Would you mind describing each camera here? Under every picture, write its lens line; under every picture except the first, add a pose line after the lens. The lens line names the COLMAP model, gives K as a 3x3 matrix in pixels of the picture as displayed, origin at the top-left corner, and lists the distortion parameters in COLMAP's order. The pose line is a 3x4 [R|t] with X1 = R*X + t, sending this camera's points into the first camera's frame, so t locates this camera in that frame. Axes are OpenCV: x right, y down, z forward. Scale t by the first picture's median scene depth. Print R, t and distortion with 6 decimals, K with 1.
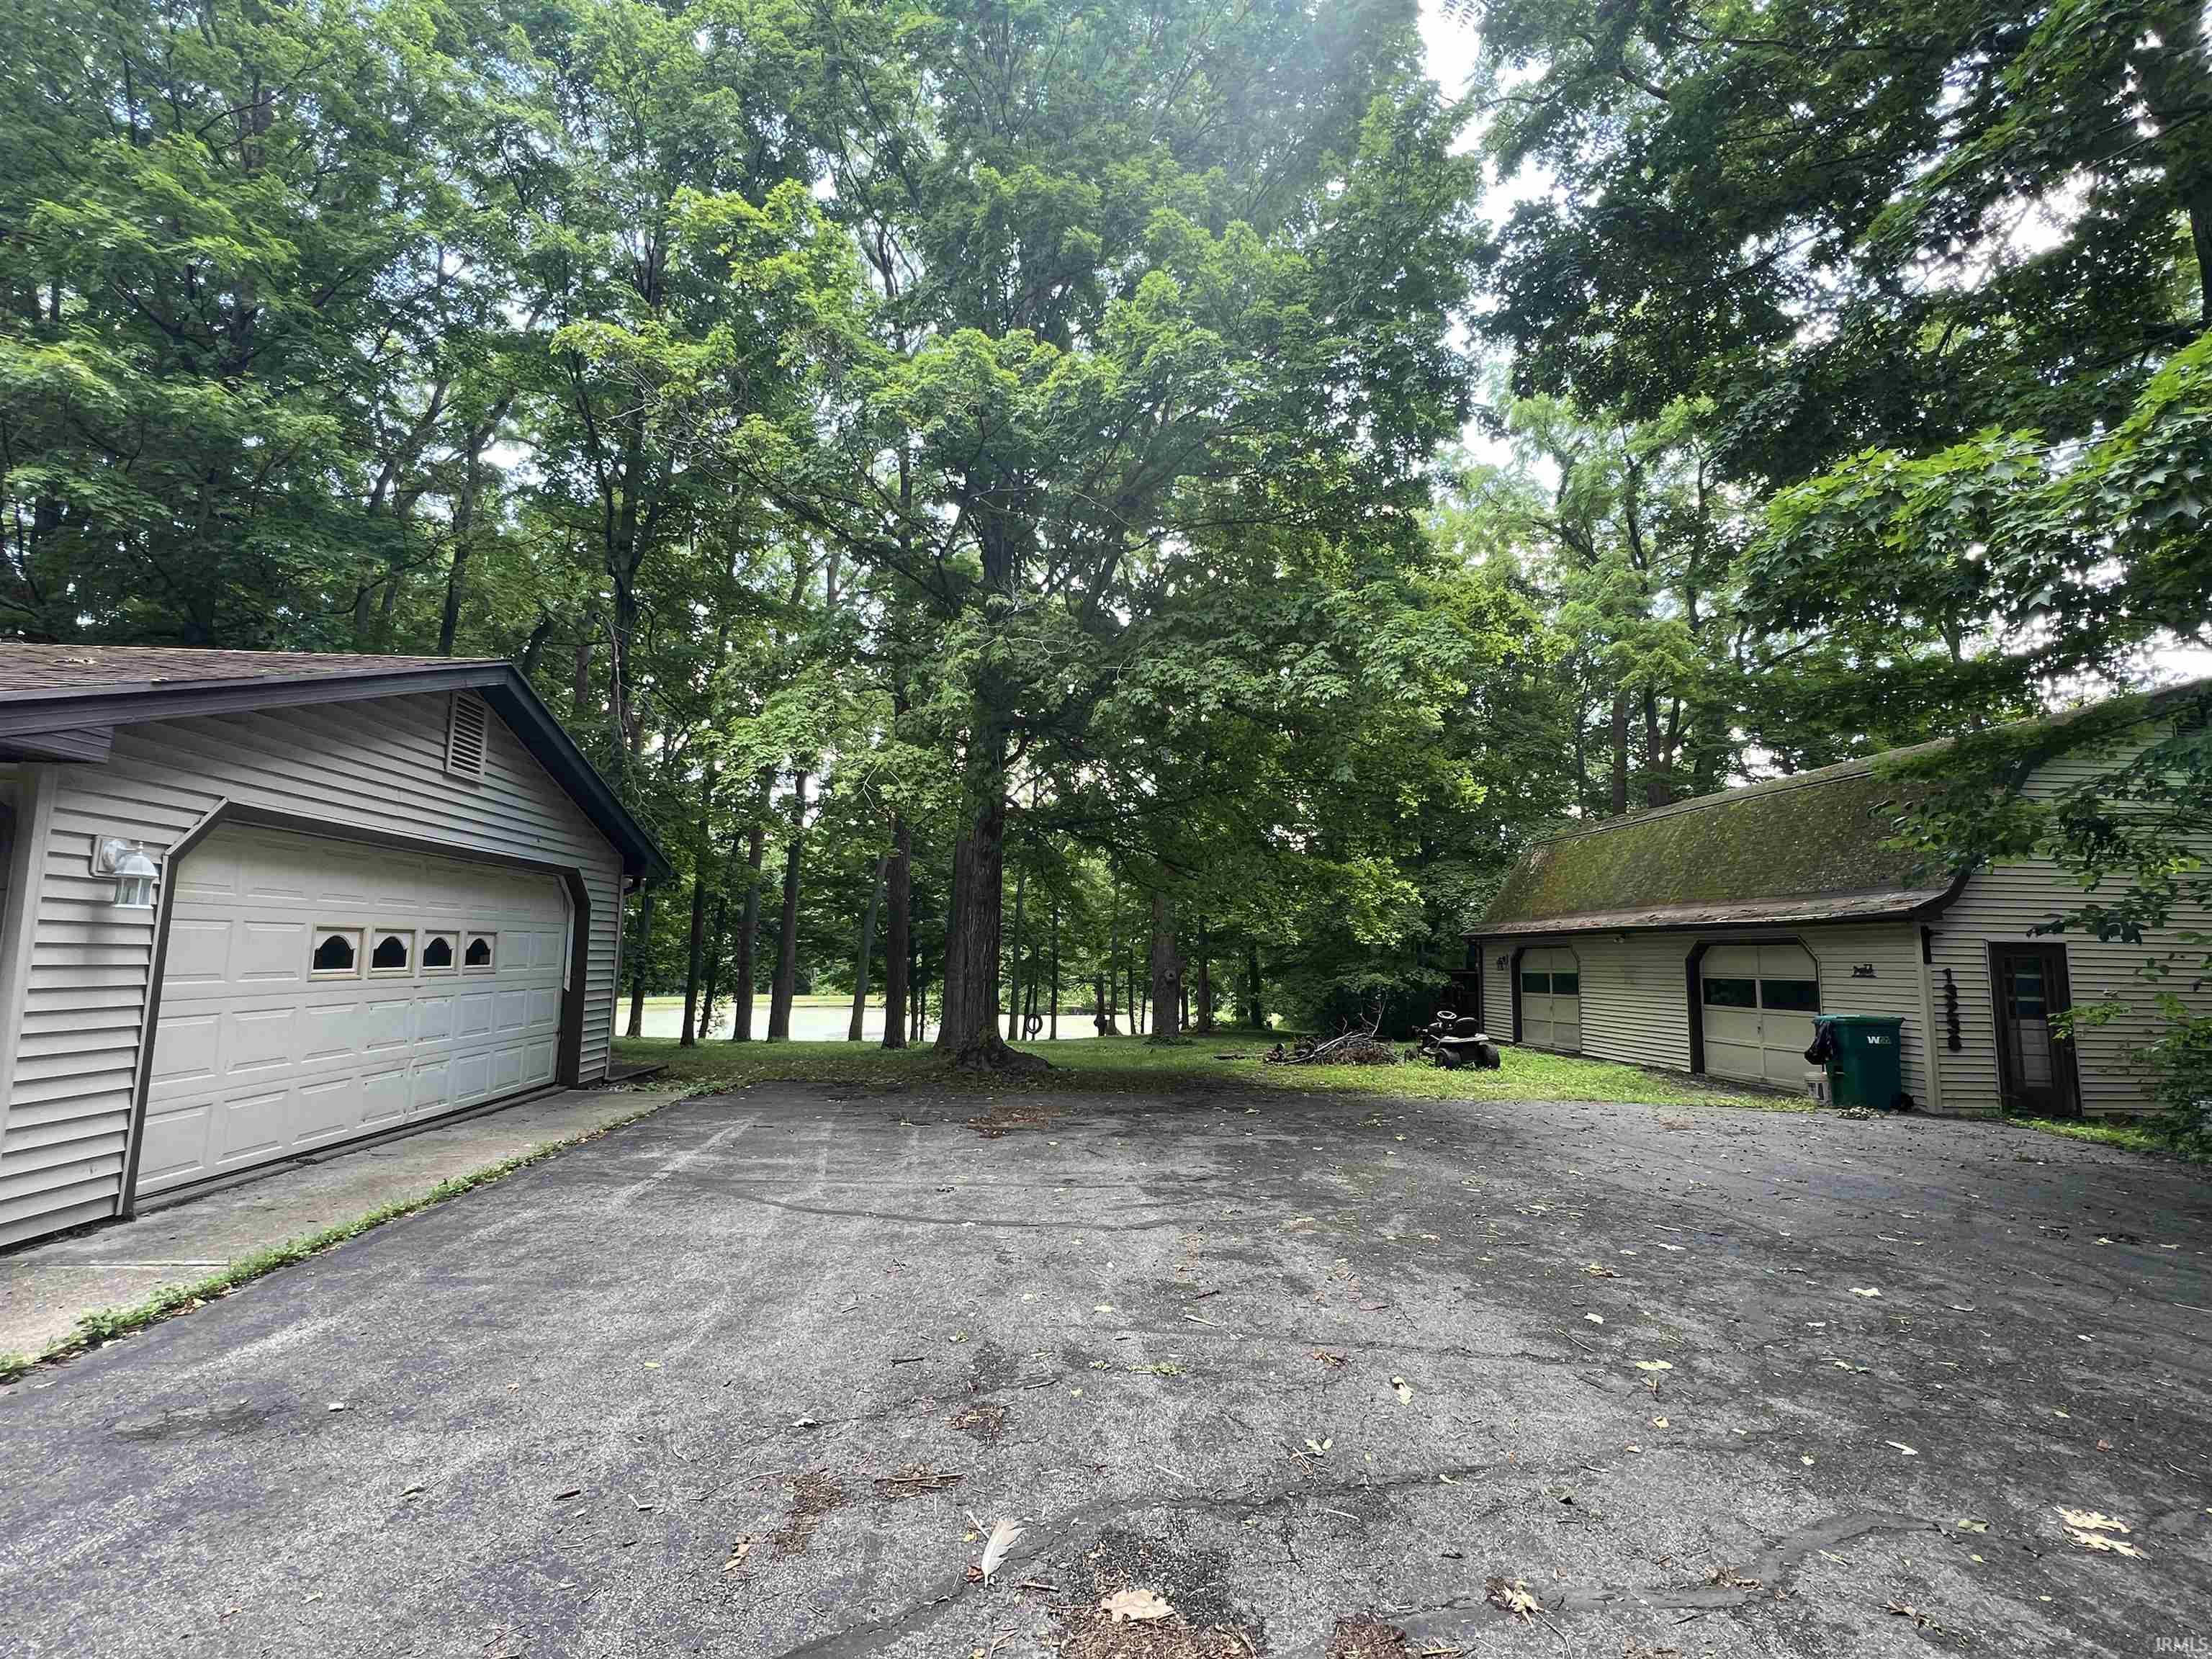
lens RADIAL K [[1015.1, 0, 1105.9], [0, 1015.1, 834.5], [0, 0, 1]] dist [-0.005741, 0.004107]
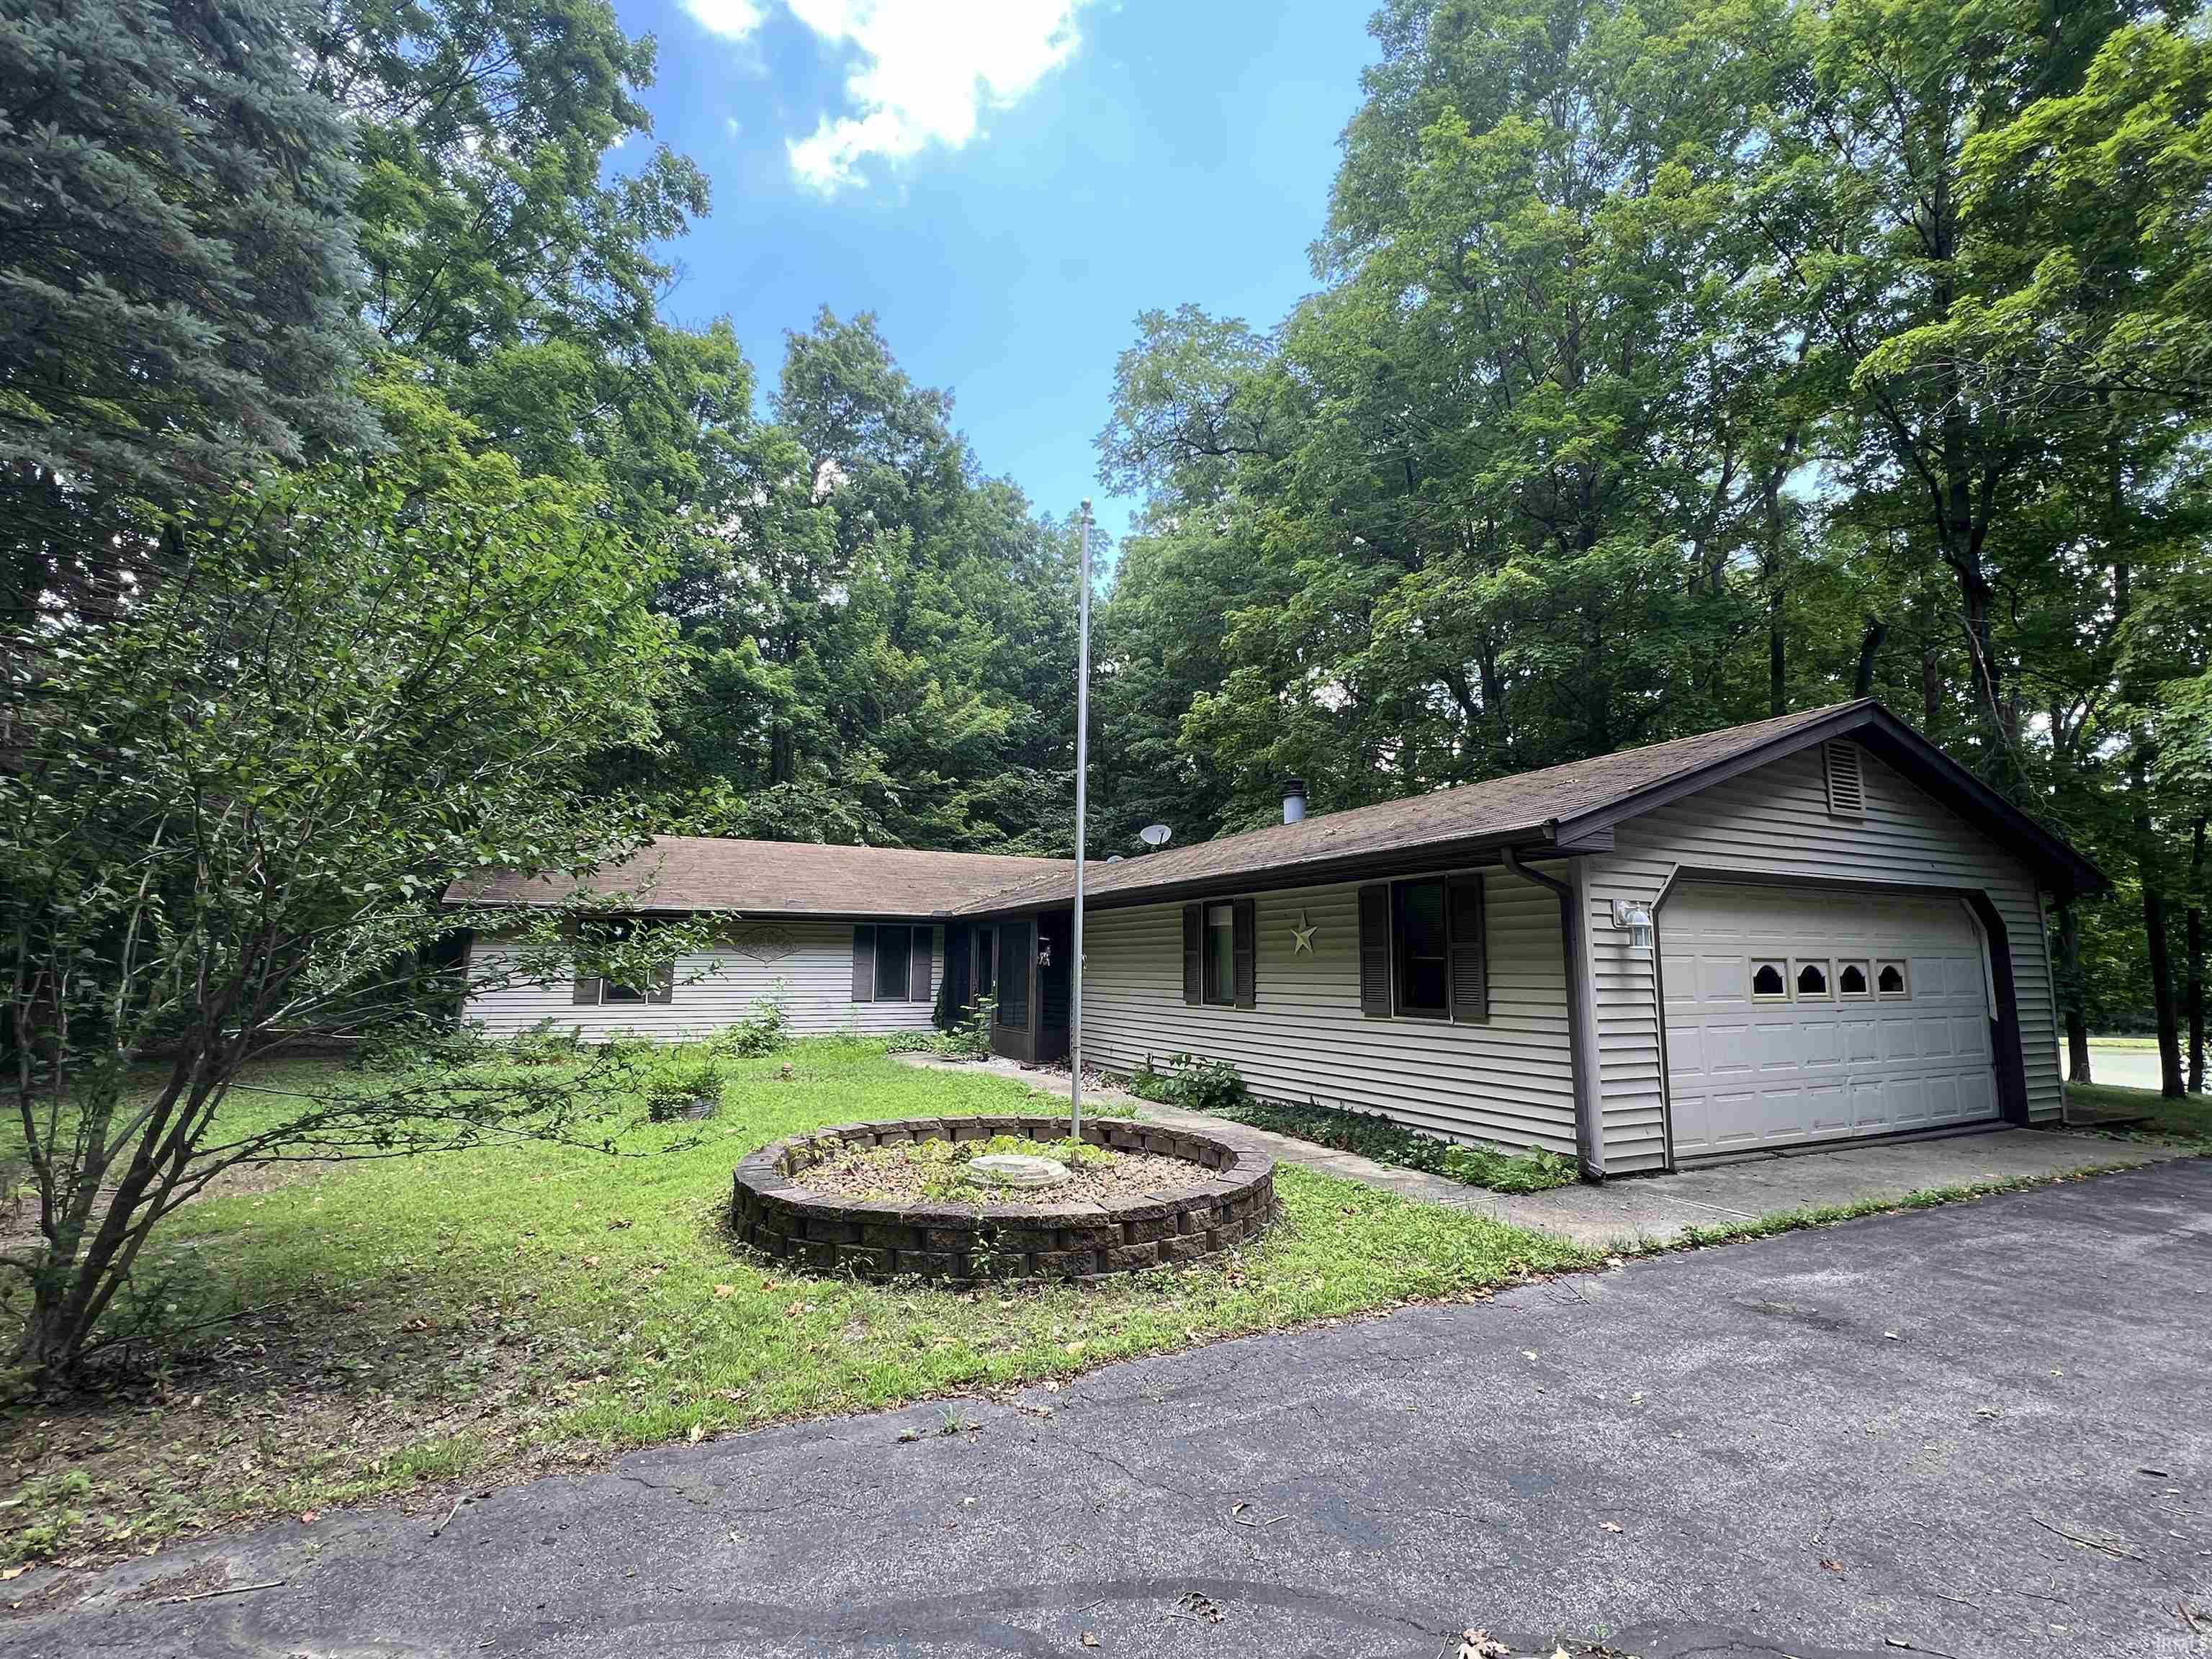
lens RADIAL K [[1015.1, 0, 1105.0], [0, 1015.1, 827.6], [0, 0, 1]] dist [-0.005741, 0.004107]
pose [[0.380445, -0.140222, -0.914111, 0.052549], [0.108995, 0.988348, -0.106247, -0.017509], [0.918358, -0.059212, 0.391295, -0.161516]]
